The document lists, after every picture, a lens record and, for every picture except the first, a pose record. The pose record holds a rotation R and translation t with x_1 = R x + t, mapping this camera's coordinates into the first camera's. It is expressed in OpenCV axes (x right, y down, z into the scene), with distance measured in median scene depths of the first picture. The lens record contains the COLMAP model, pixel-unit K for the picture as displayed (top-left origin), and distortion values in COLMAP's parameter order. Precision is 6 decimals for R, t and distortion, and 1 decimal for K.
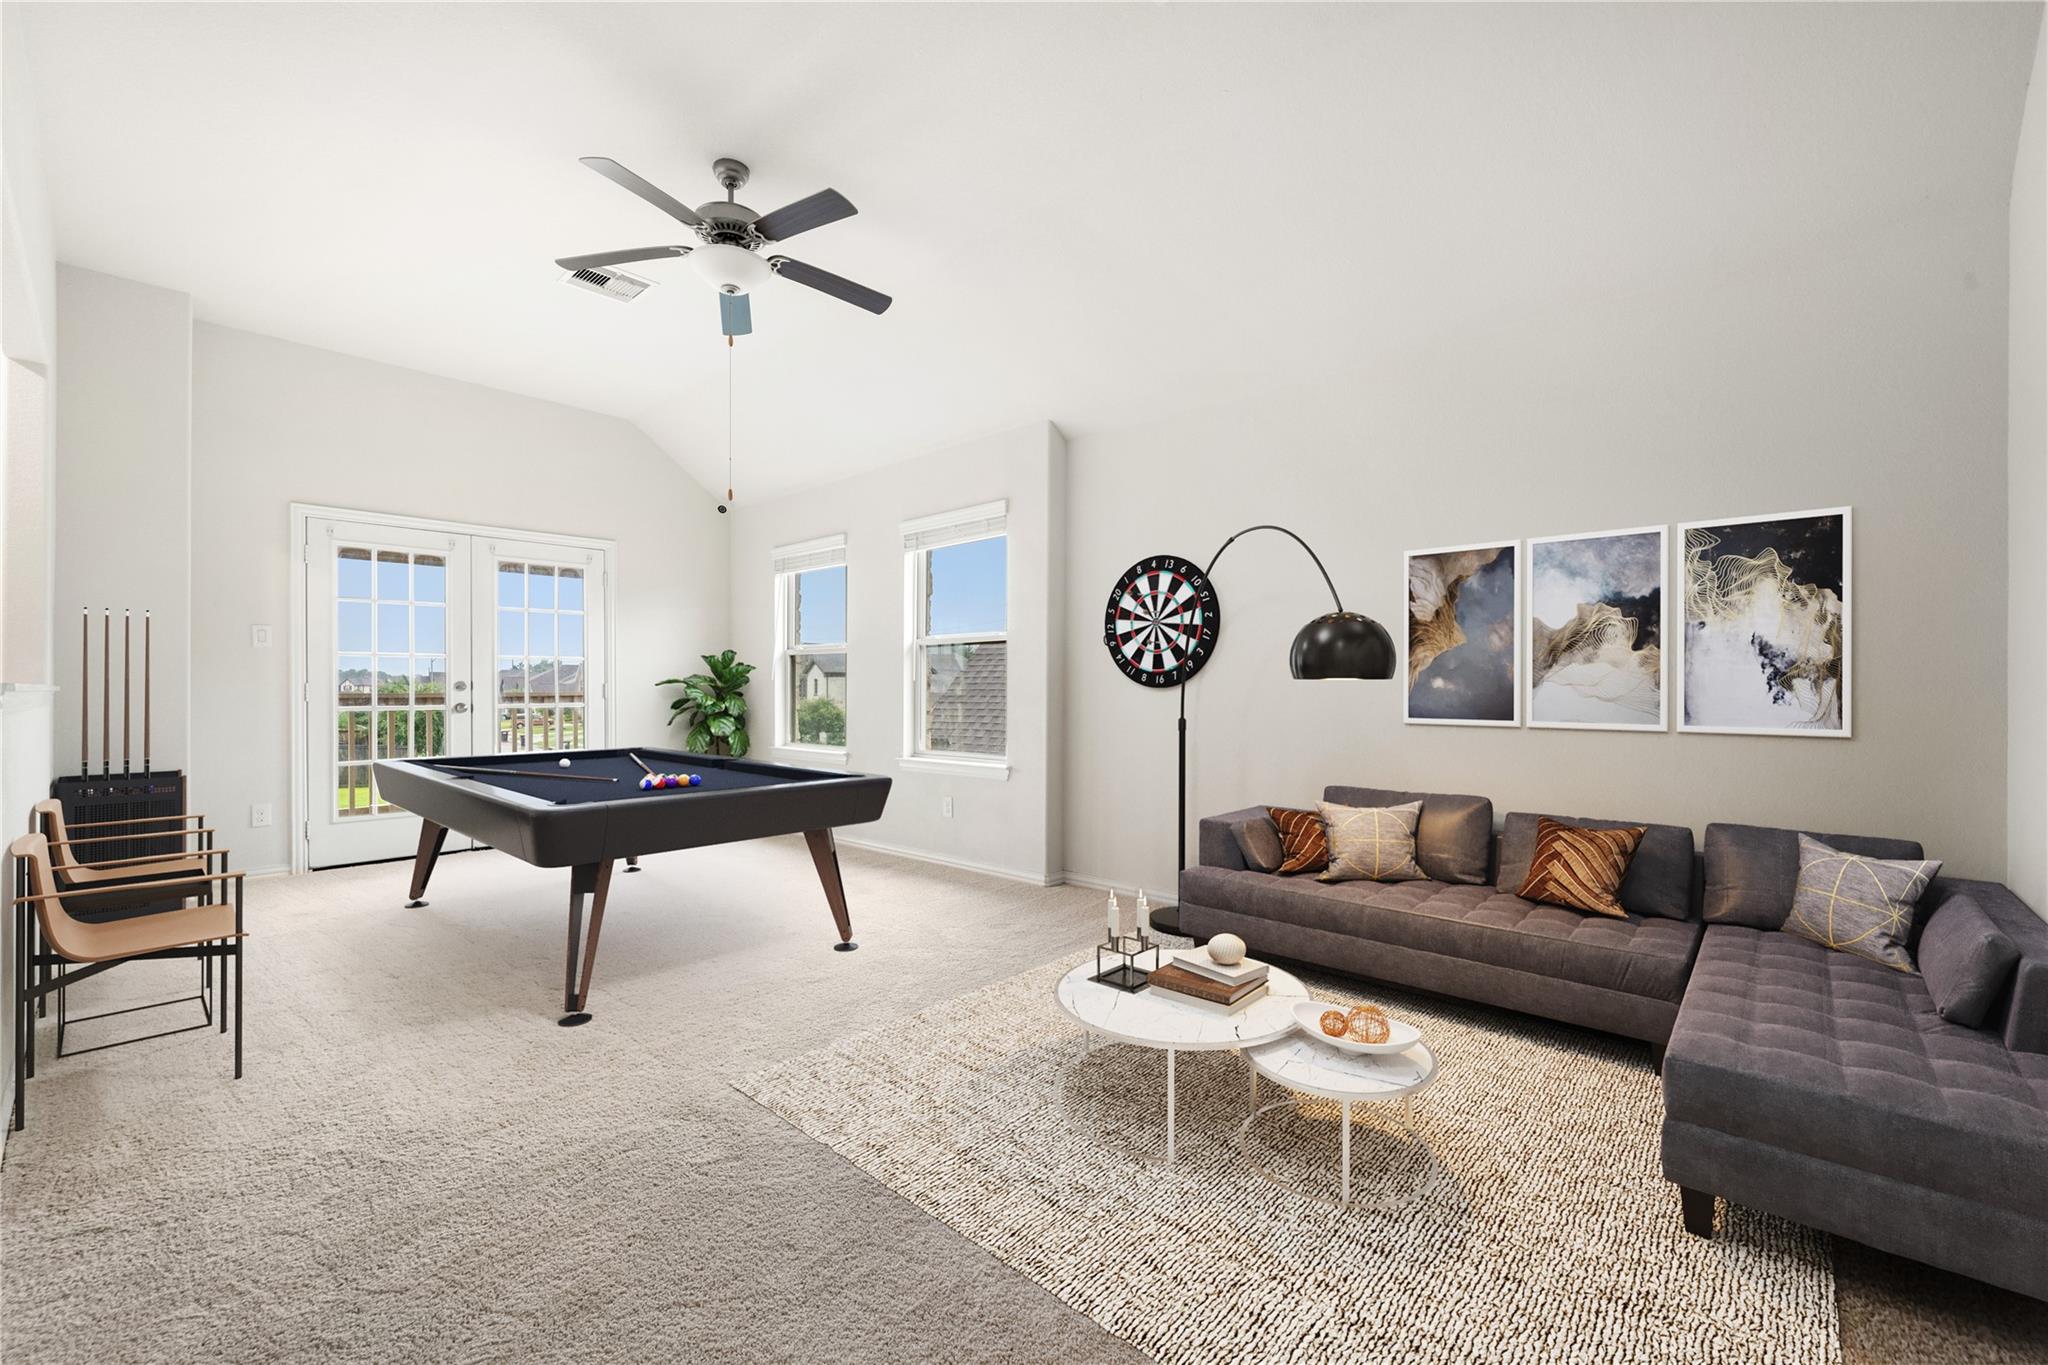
lens RADIAL K [[865.1, 0, 1012.0], [0, 865.1, 683.9], [0, 0, 1]] dist [-0.010826, 0.003302]
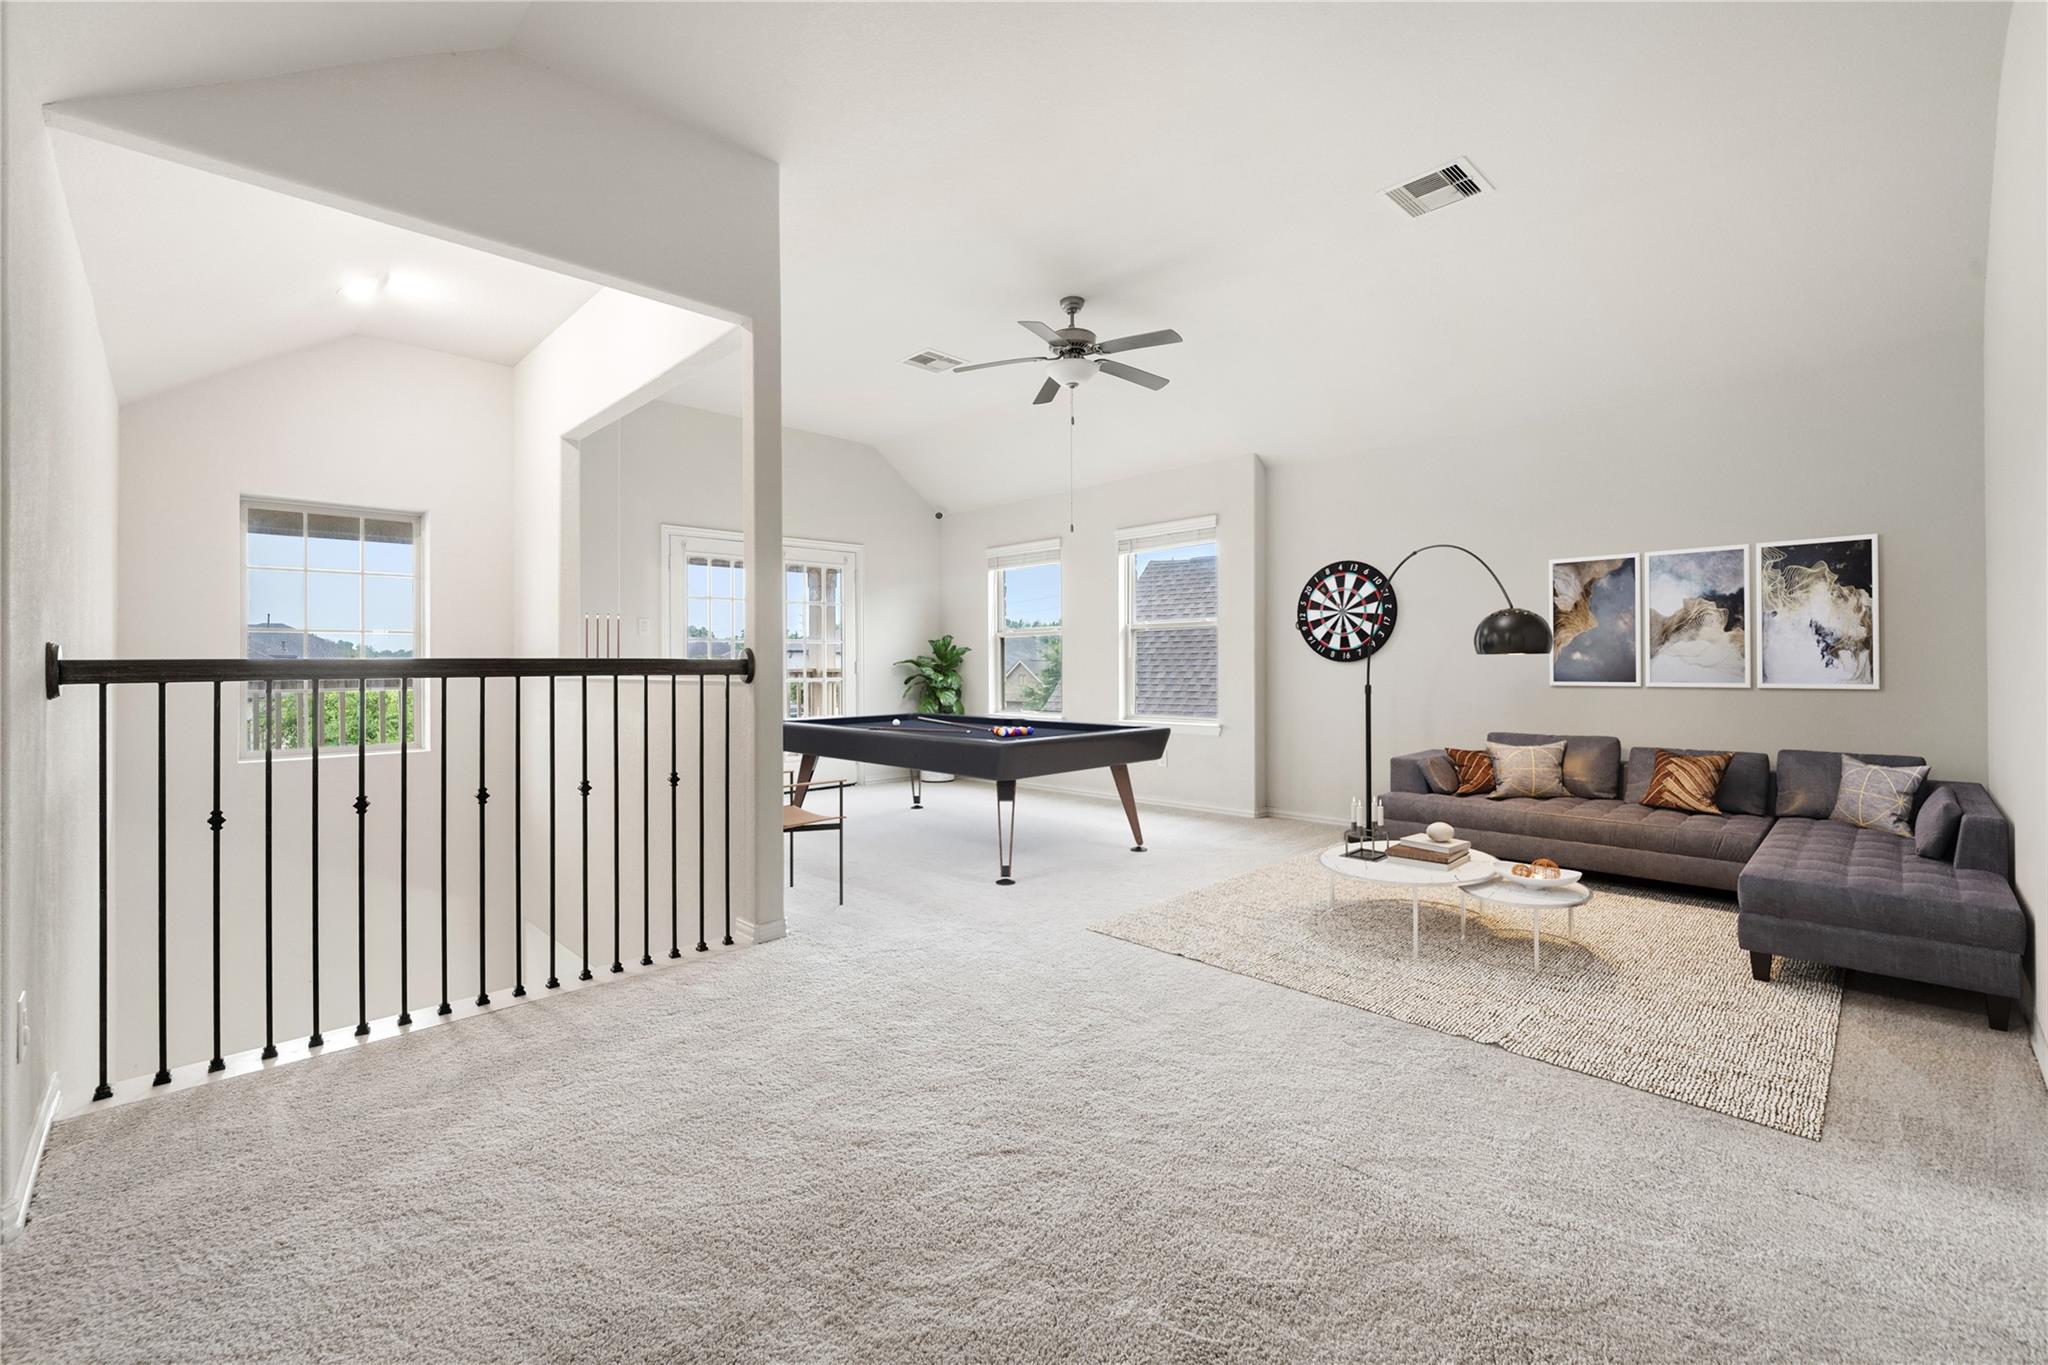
lens RADIAL K [[865.1, 0, 1025.9], [0, 865.1, 665.8], [0, 0, 1]] dist [-0.010826, 0.003302]
pose [[0.997322, -0.005261, -0.072942, -0.323279], [0.005264, 0.999986, -0.000155, 0.011823], [0.072942, -0.000229, 0.997336, -0.496107]]
